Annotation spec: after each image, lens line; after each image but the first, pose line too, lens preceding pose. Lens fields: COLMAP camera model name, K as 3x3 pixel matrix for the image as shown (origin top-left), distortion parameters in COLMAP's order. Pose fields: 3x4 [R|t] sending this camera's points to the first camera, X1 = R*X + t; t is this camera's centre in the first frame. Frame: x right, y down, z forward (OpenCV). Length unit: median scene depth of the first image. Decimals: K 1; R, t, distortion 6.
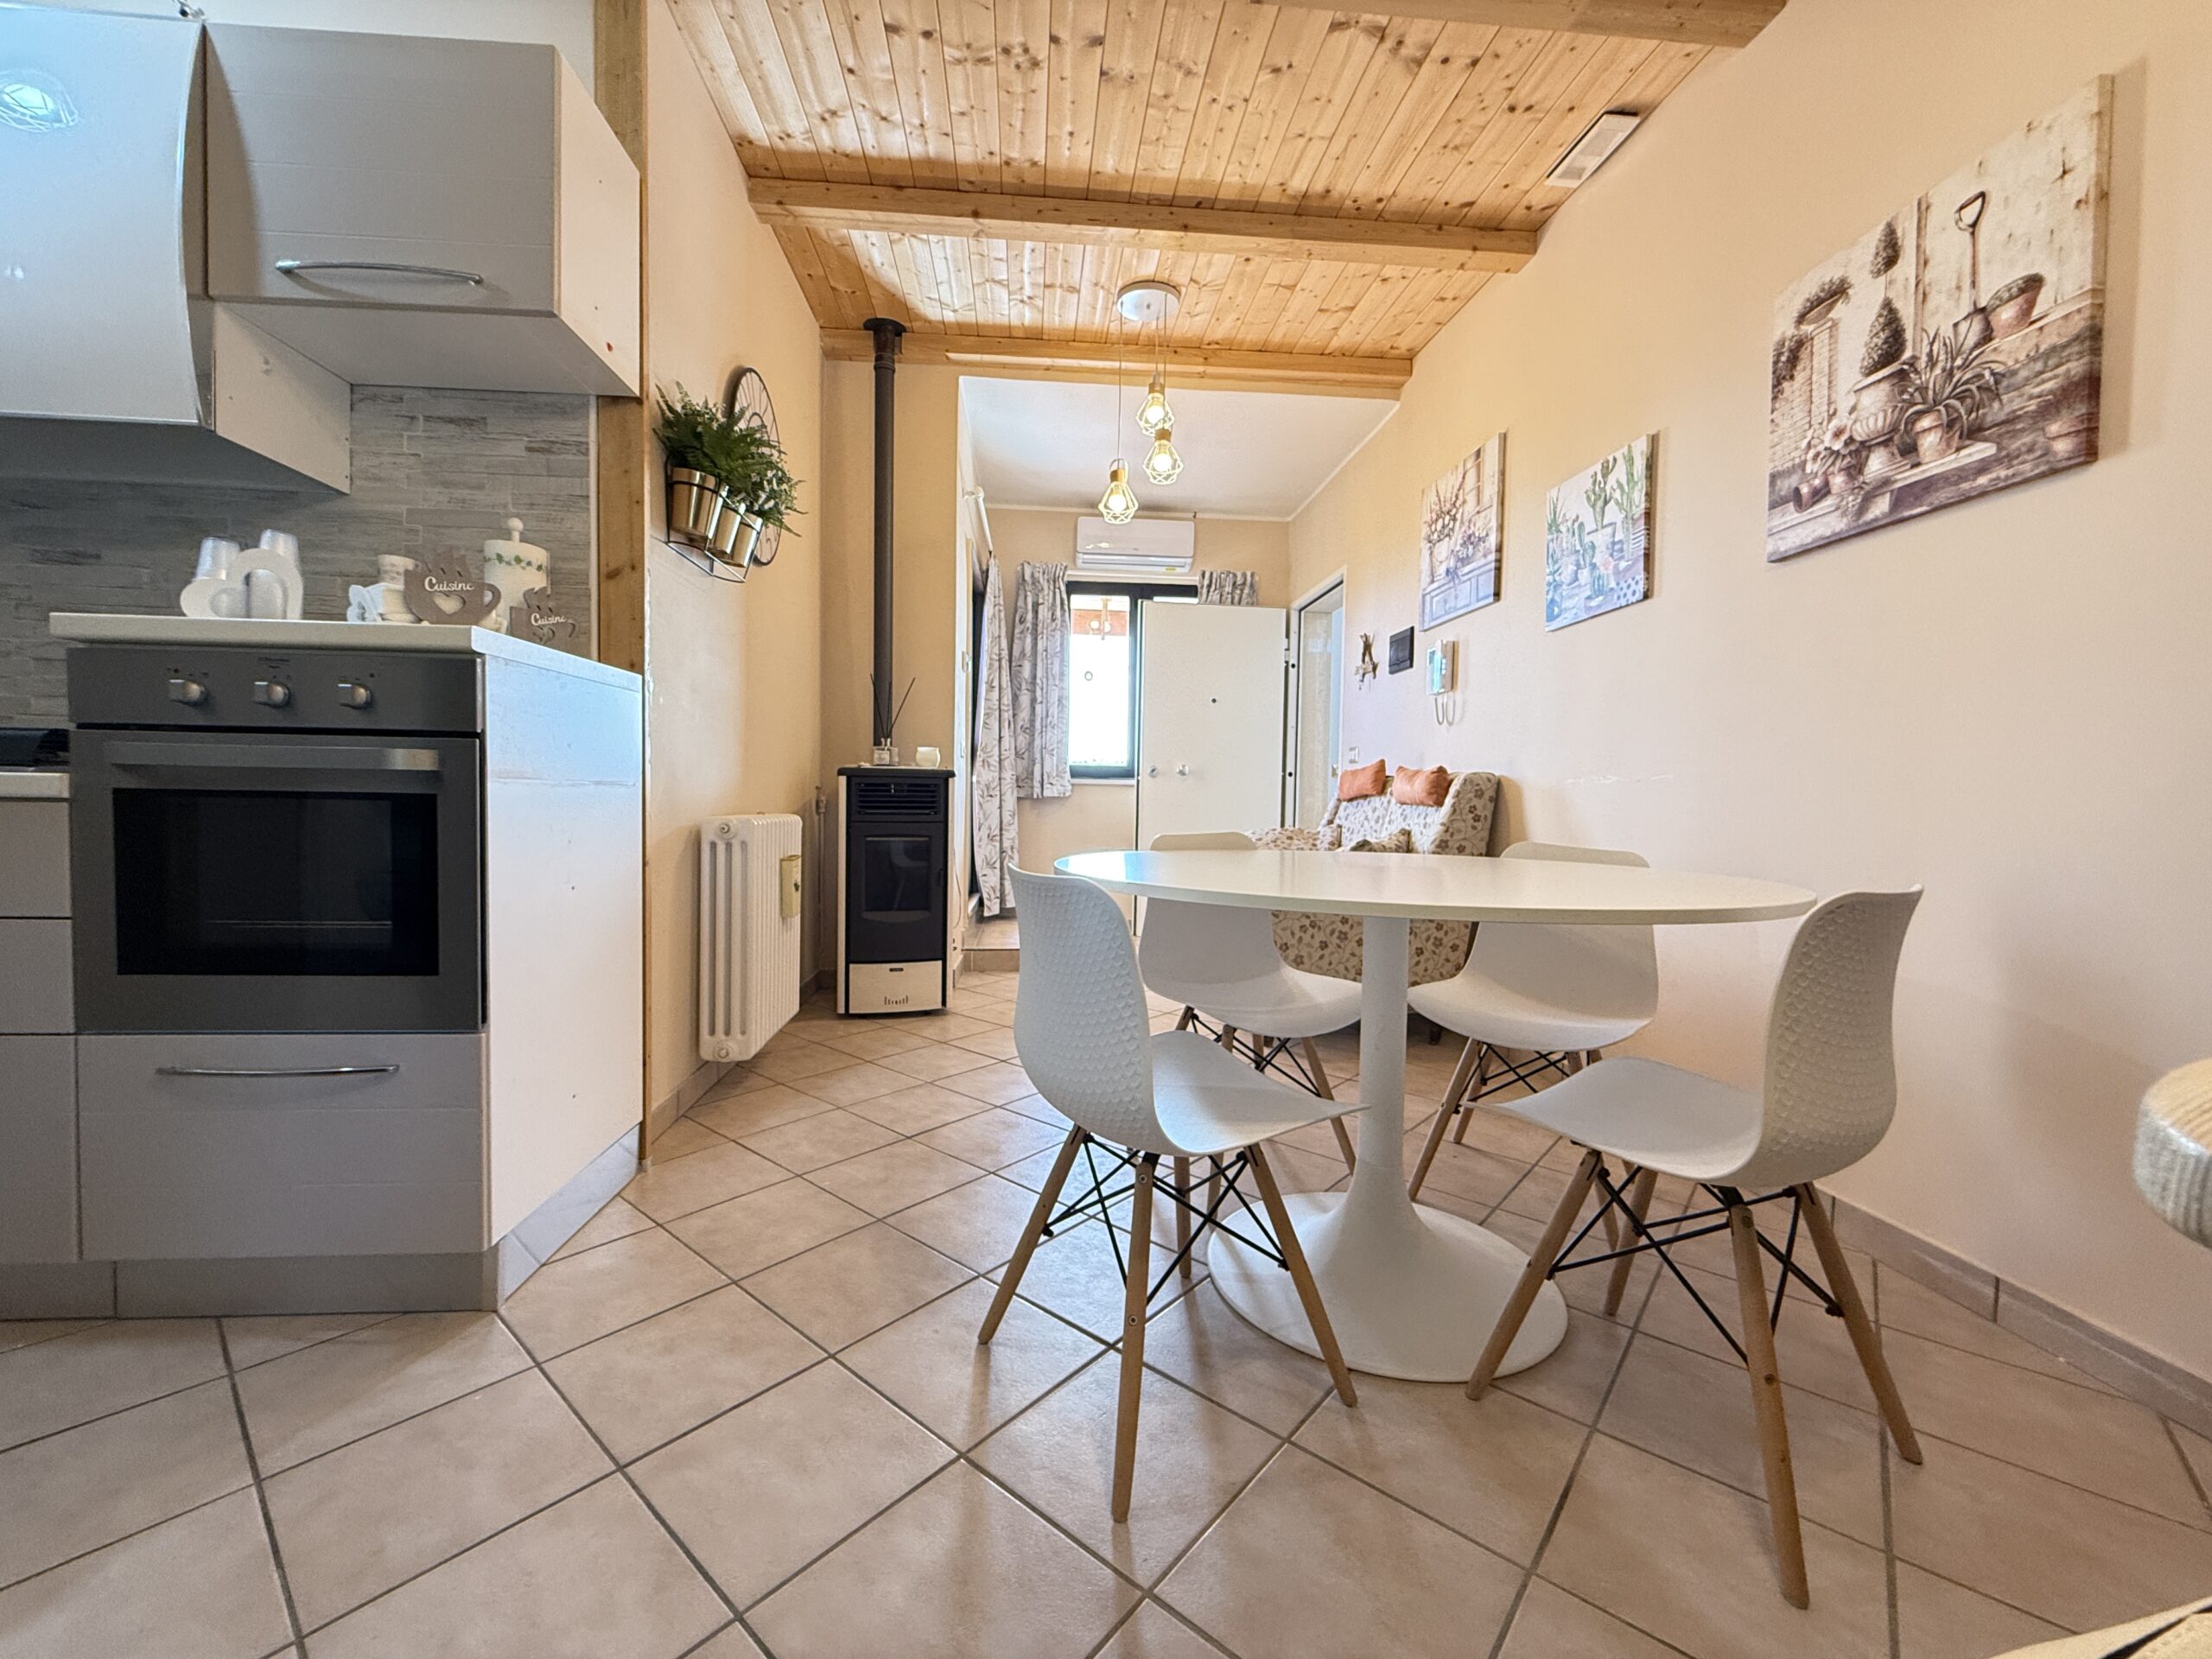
lens RADIAL K [[882.6, 0, 1097.4], [0, 882.6, 829.1], [0, 0, 1]] dist [-0.000377, -0.000111]
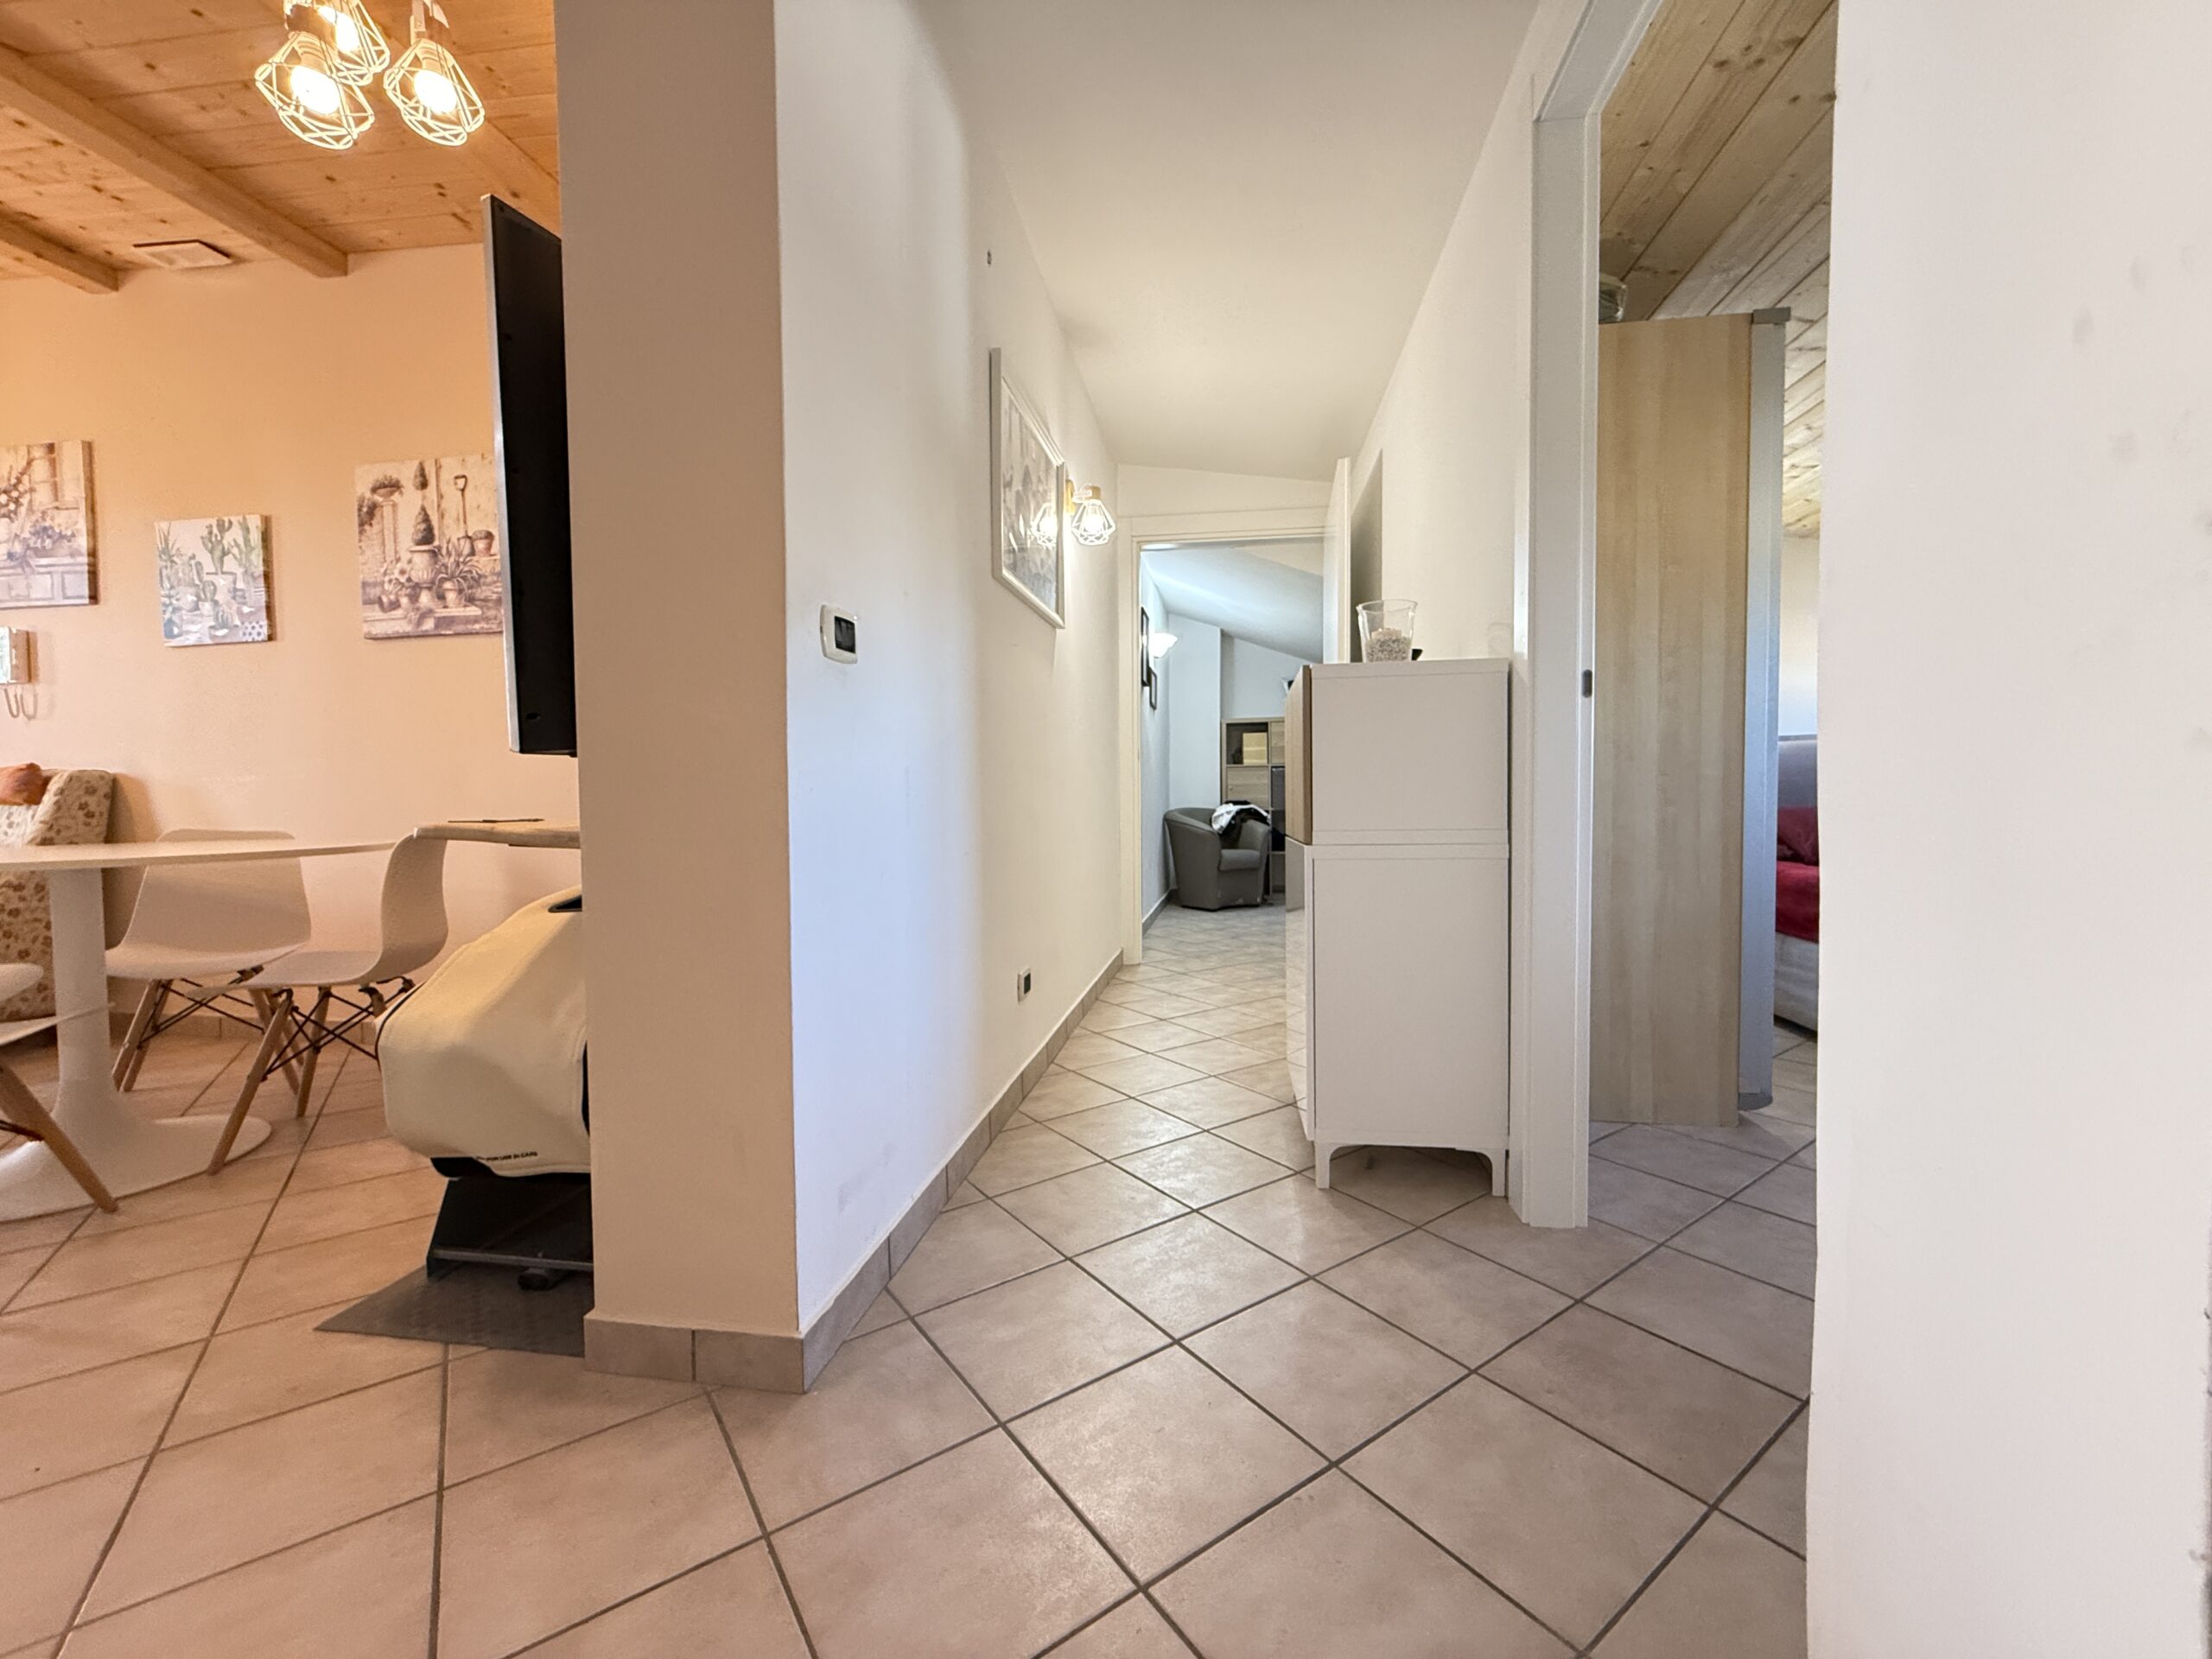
lens RADIAL K [[882.6, 0, 1097.4], [0, 882.6, 829.1], [0, 0, 1]] dist [-0.000377, -0.000111]
pose [[0.240565, -0.053287, 0.969169, -0.467524], [0.047294, 0.997949, 0.043130, 0.025764], [-0.969480, 0.035461, 0.242592, -0.635054]]
